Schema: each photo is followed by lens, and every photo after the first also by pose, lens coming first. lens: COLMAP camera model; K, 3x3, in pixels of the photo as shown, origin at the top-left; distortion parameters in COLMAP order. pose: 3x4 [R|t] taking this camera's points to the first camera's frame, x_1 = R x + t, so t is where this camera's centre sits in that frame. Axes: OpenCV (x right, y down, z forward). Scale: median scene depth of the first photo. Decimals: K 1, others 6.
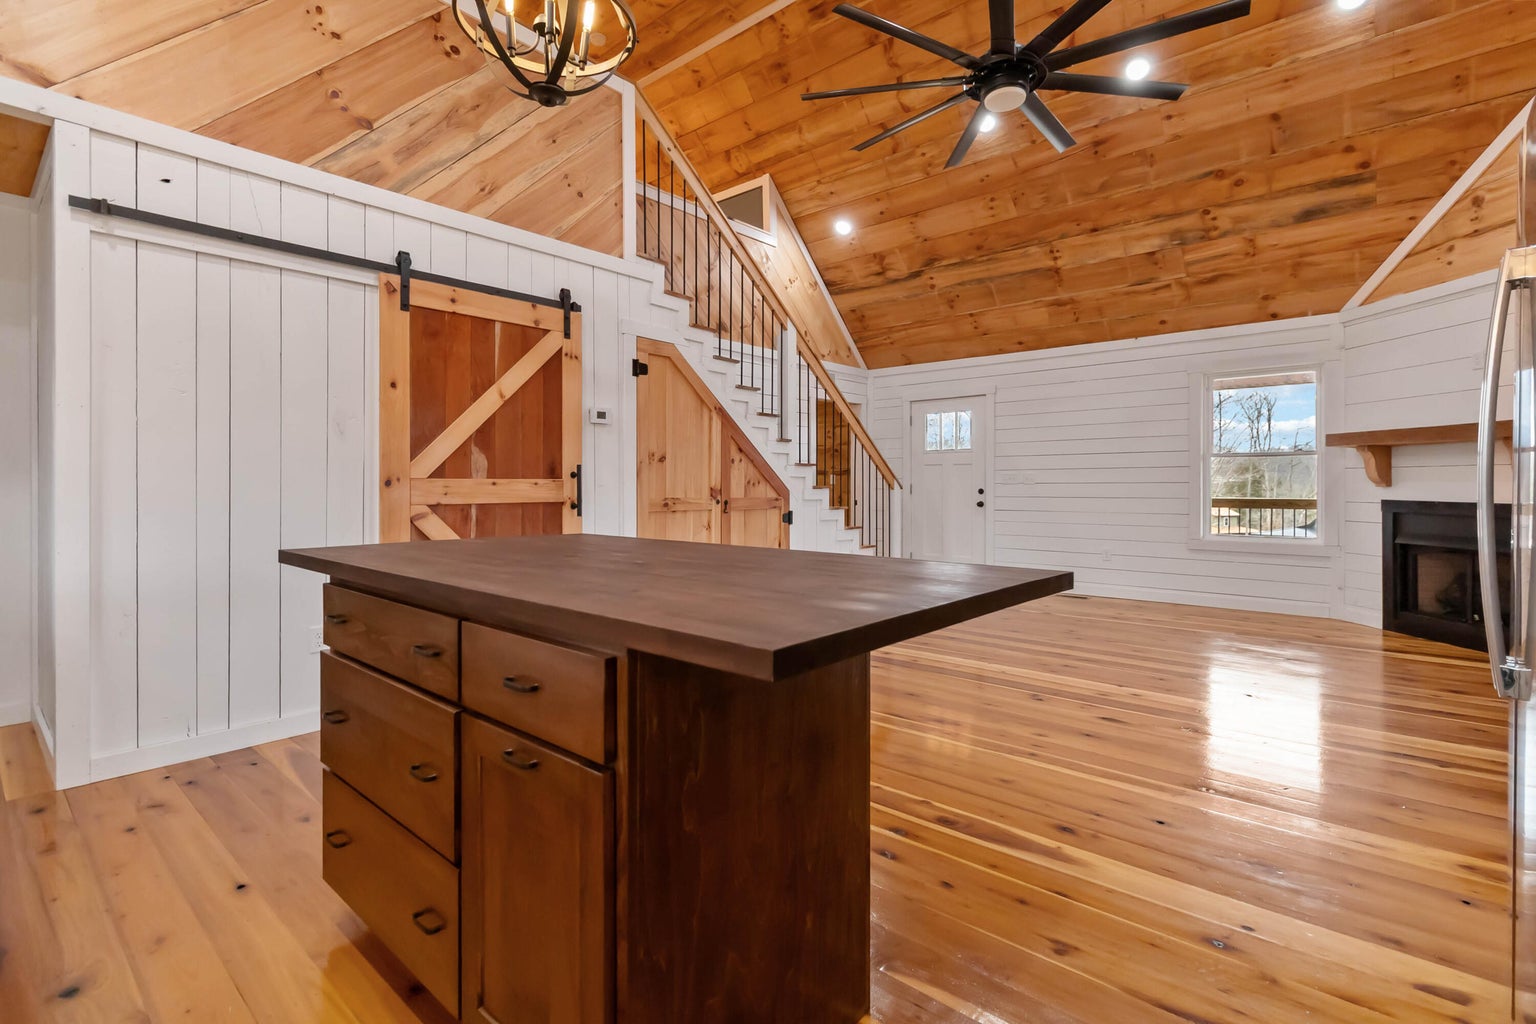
lens RADIAL K [[720.7, 0, 768.2], [0, 720.7, 486.2], [0, 0, 1]] dist [-0.000116, 0.000074]
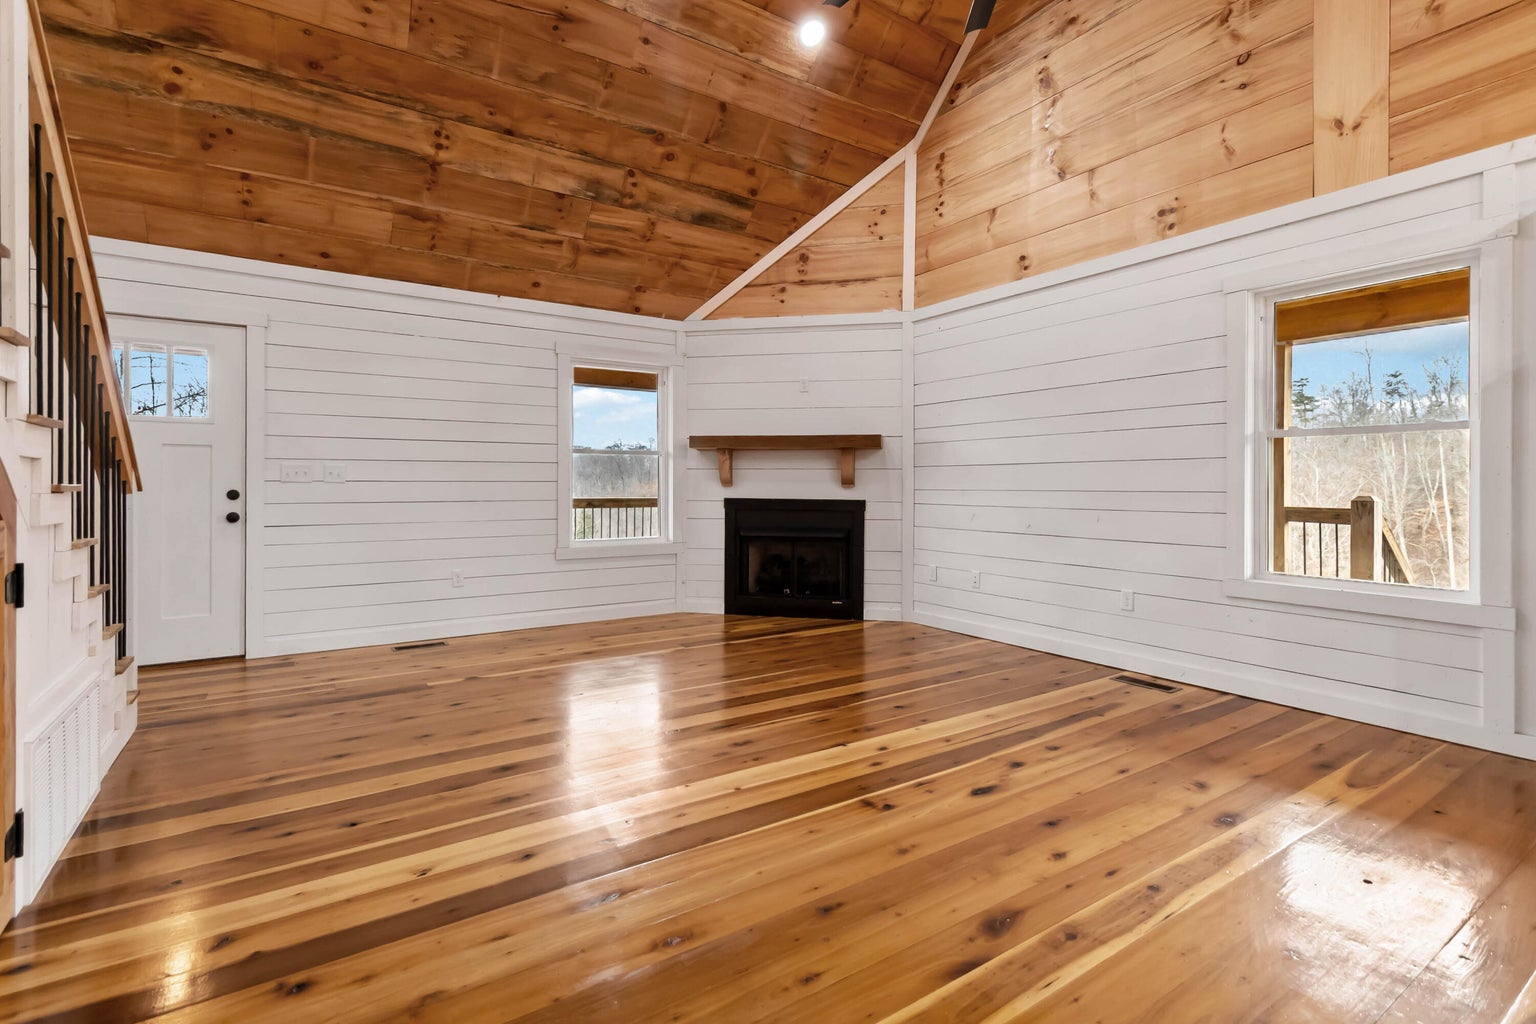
lens RADIAL K [[716.6, 0, 774.6], [0, 716.6, 481.6], [0, 0, 1]] dist [0.001085, 0.001066]
pose [[0.258952, 0.005721, 0.965873, -0.187354], [0.000915, 0.999981, -0.006169, 0.000702], [-0.965890, 0.002481, 0.258941, 0.602594]]
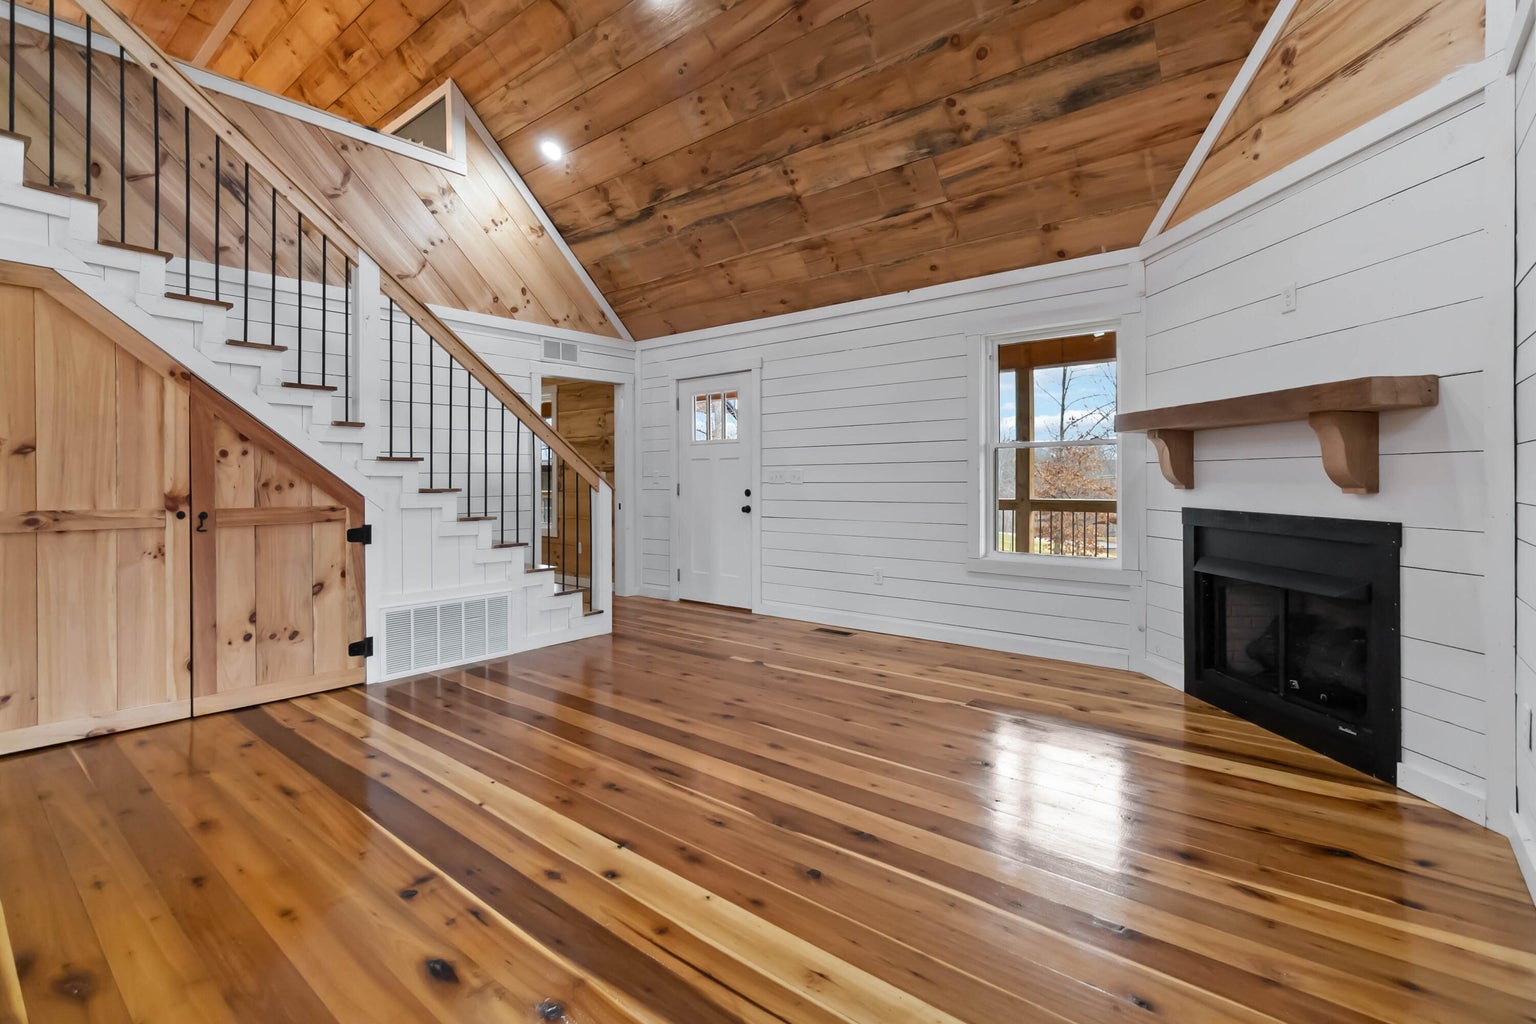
lens RADIAL K [[716.6, 0, 774.6], [0, 716.6, 481.6], [0, 0, 1]] dist [0.001085, 0.001066]
pose [[0.999610, -0.002596, 0.027804, 0.411271], [0.002609, 0.999996, -0.000445, -0.006765], [-0.027803, 0.000517, 0.999613, 0.296829]]
